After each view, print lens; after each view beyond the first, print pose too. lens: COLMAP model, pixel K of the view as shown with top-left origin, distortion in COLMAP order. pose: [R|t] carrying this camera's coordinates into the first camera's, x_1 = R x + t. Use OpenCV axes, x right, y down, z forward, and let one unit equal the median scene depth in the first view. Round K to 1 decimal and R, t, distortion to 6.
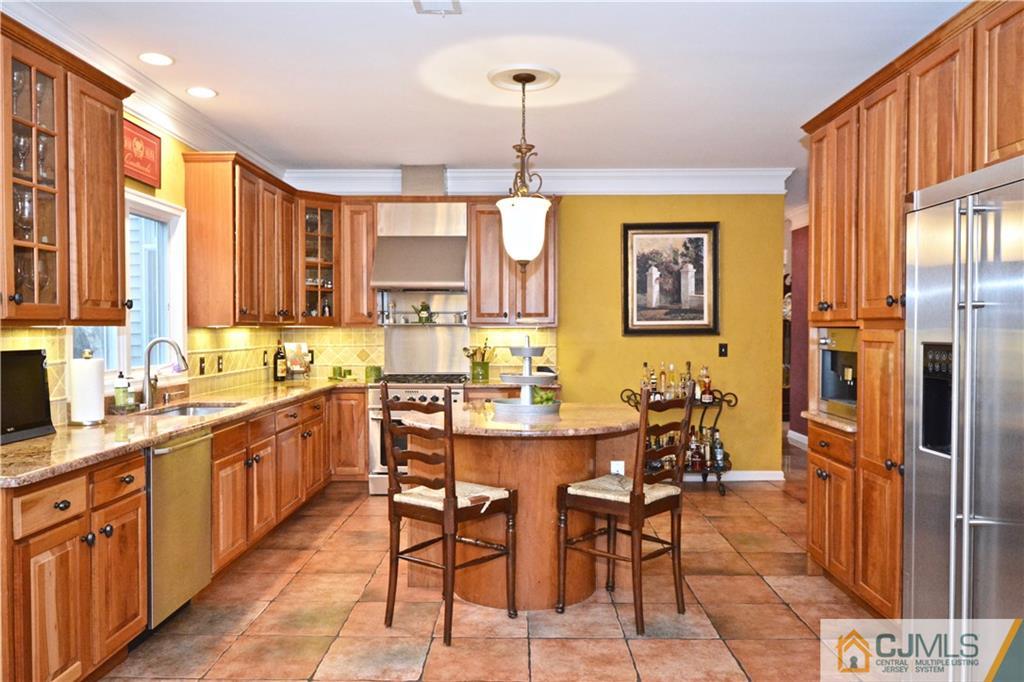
lens RADIAL K [[760.0, 0, 512.0], [0, 760.0, 340.1], [0, 0, 1]] dist [0.004377, -0.001122]
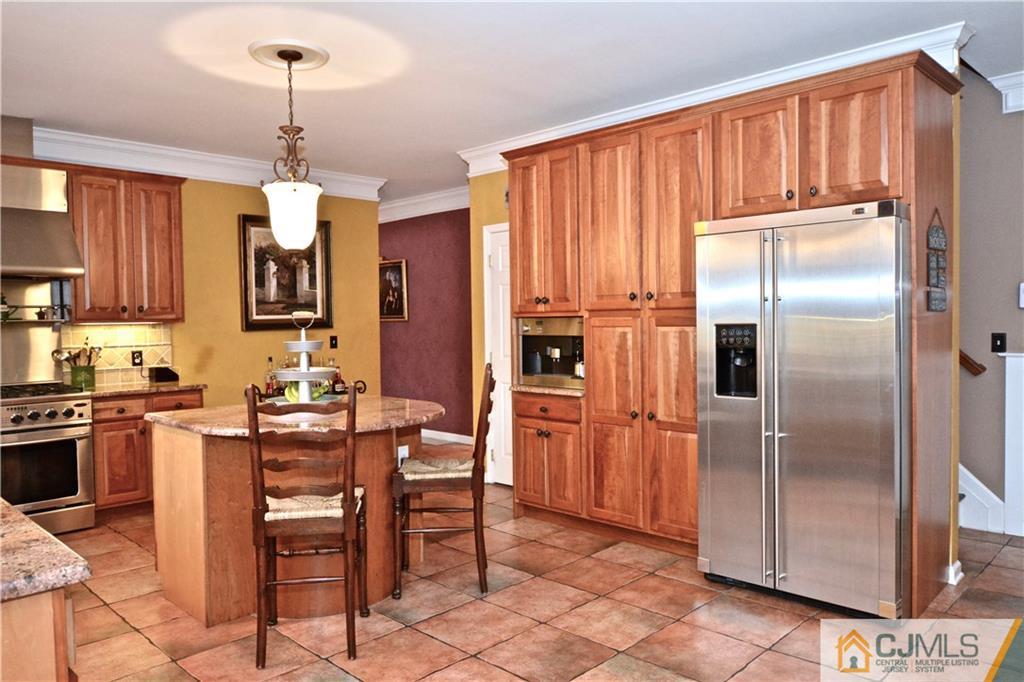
lens RADIAL K [[725.4, 0, 511.6], [0, 725.4, 341.1], [0, 0, 1]] dist [-0.010071, -0.004411]
pose [[0.692244, -0.032008, 0.720953, -0.291980], [0.027100, 0.999464, 0.018351, -0.000279], [-0.721154, 0.006835, 0.692741, 0.119975]]
